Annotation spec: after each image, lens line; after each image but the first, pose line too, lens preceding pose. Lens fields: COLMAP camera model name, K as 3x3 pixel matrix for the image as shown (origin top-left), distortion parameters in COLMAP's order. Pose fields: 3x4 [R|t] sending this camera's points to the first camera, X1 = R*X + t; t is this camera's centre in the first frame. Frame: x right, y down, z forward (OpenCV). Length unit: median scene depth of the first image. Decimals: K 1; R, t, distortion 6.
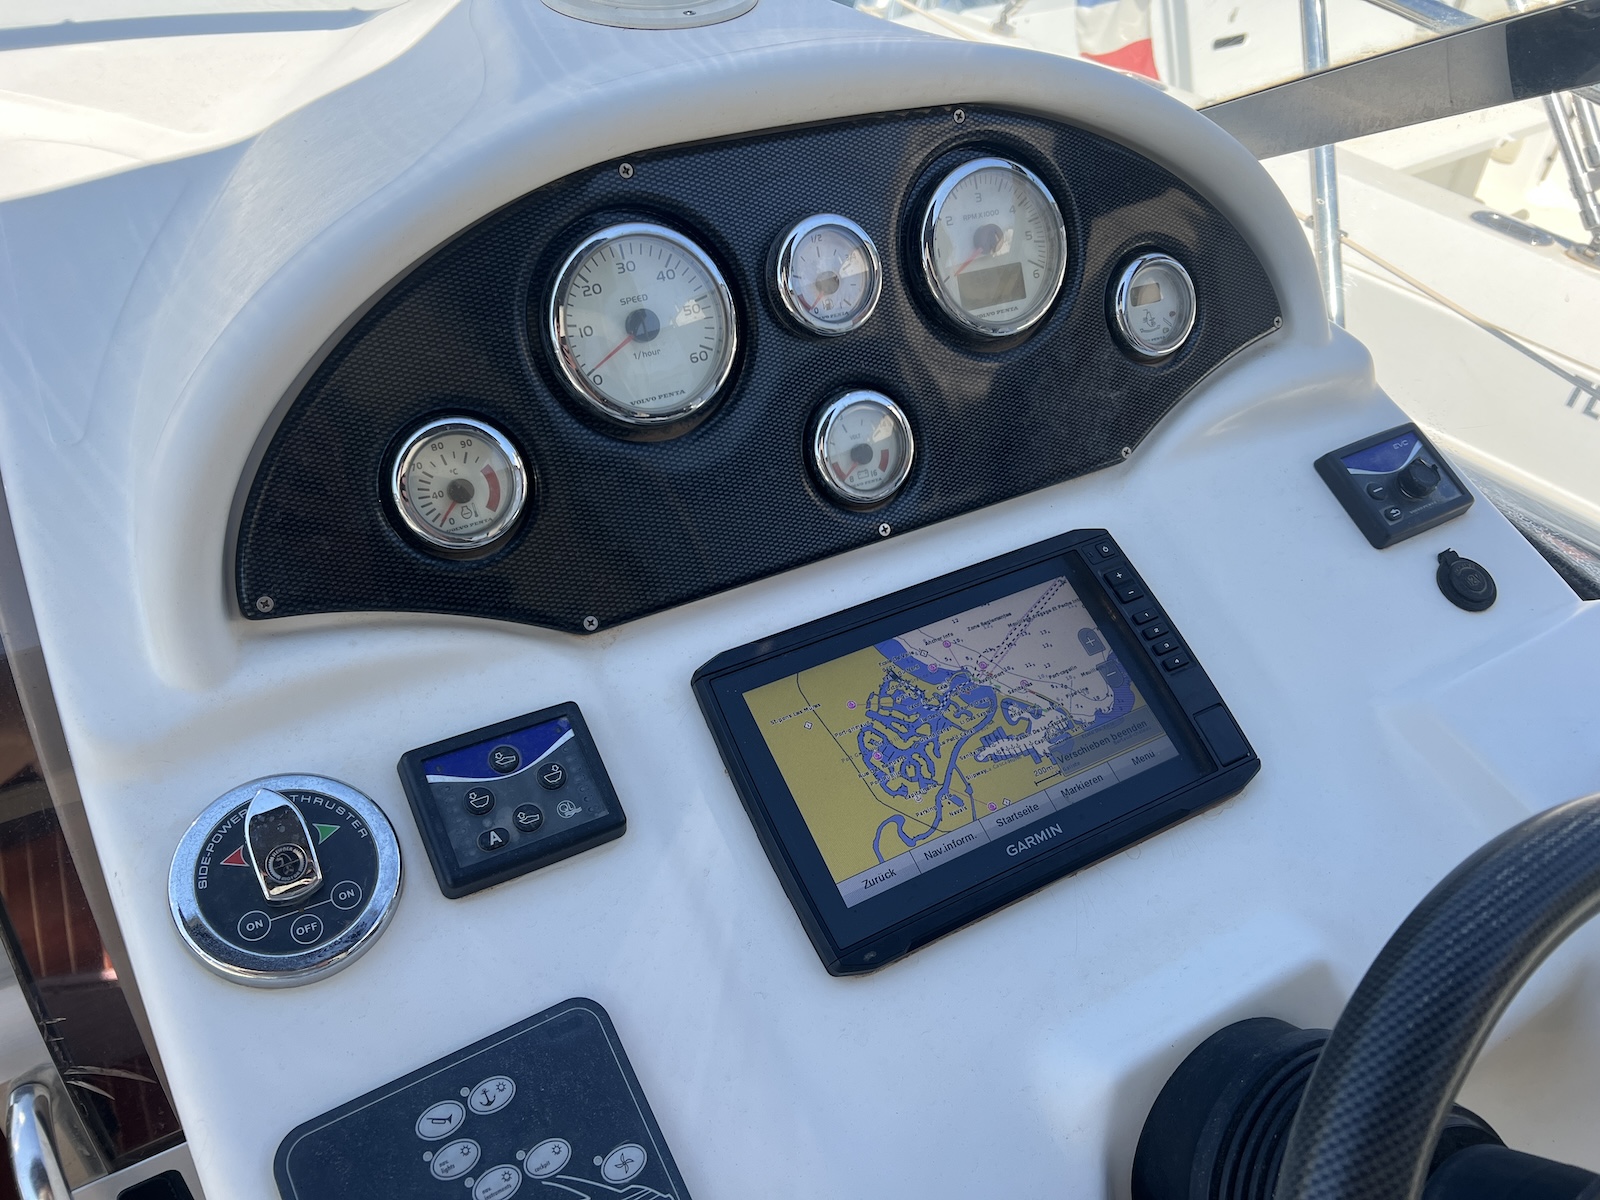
lens RADIAL K [[1229.4, 0, 779.5], [0, 1229.4, 602.9], [0, 0, 1]] dist [0.005347, -0.003706]
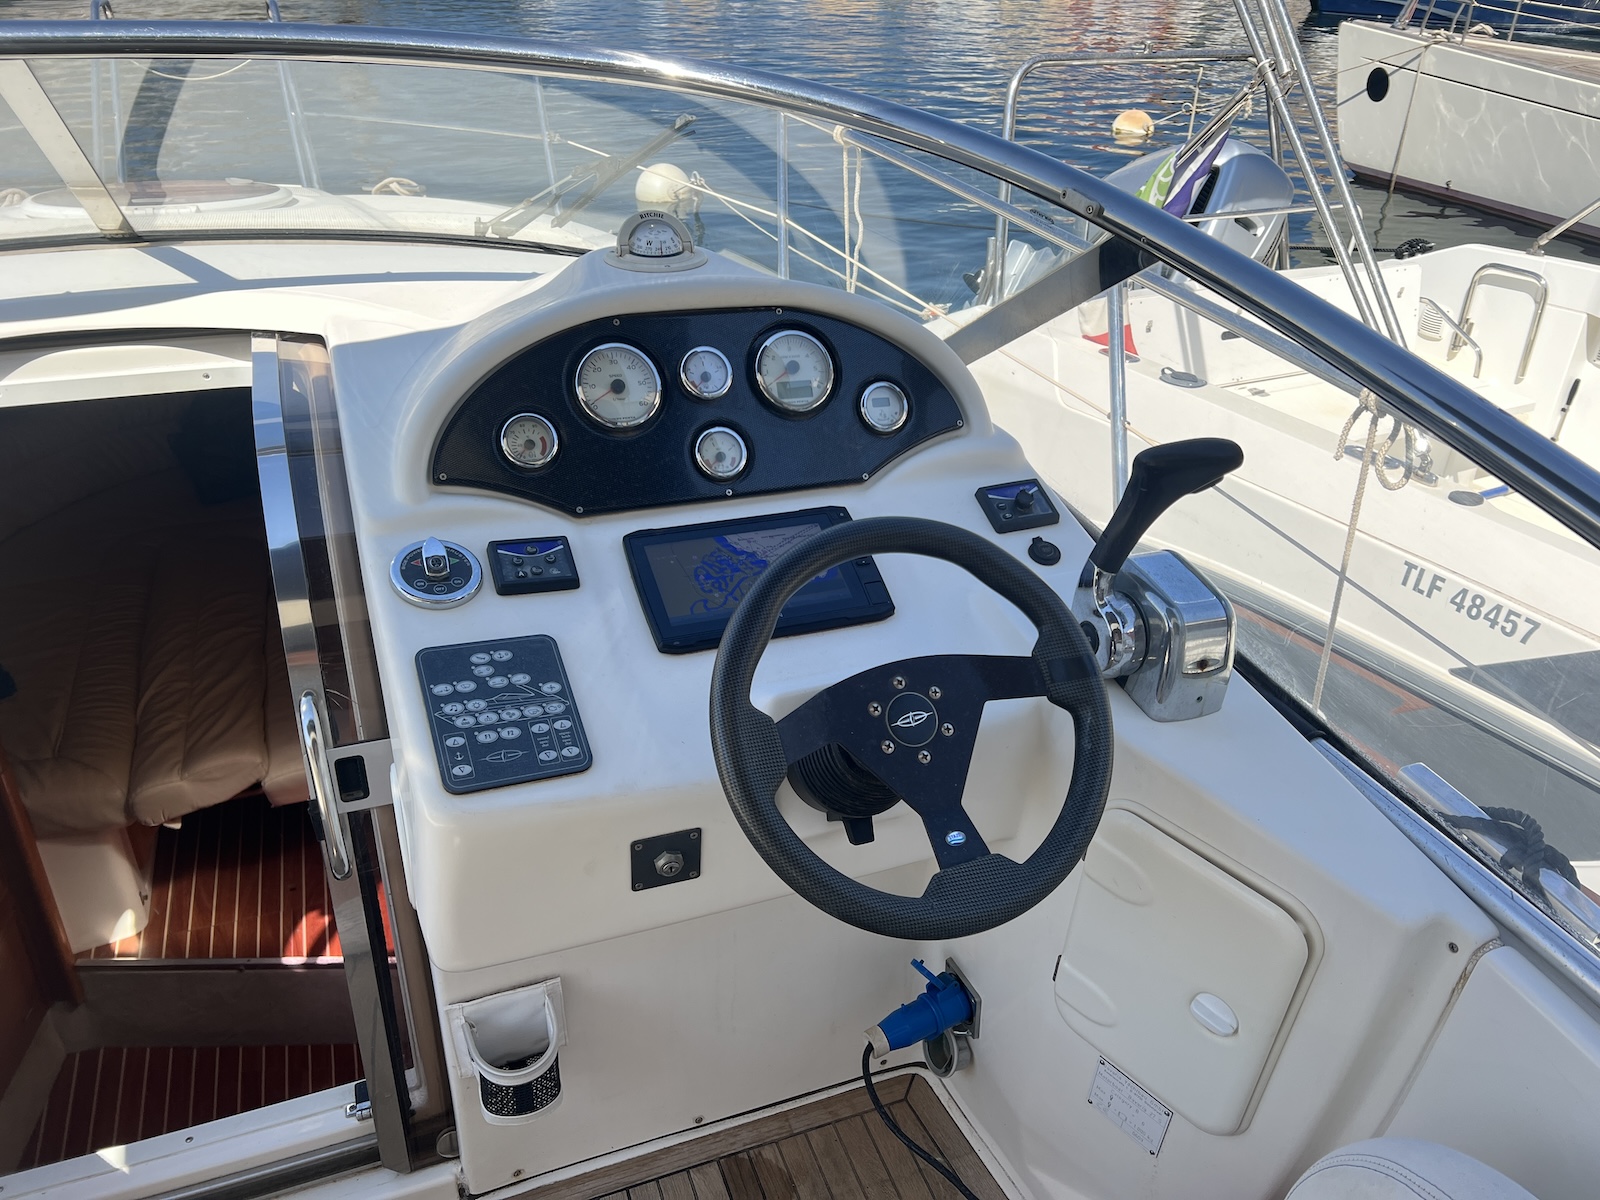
lens RADIAL K [[1211.4, 0, 800.0], [0, 1211.4, 600.0], [0, 0, 1]] dist [0.049265, -0.065551]
pose [[0.990524, 0.056434, -0.125212, 0.522446], [-0.083061, 0.972208, -0.218890, 0.618846], [0.109379, 0.227216, 0.967682, -1.047940]]
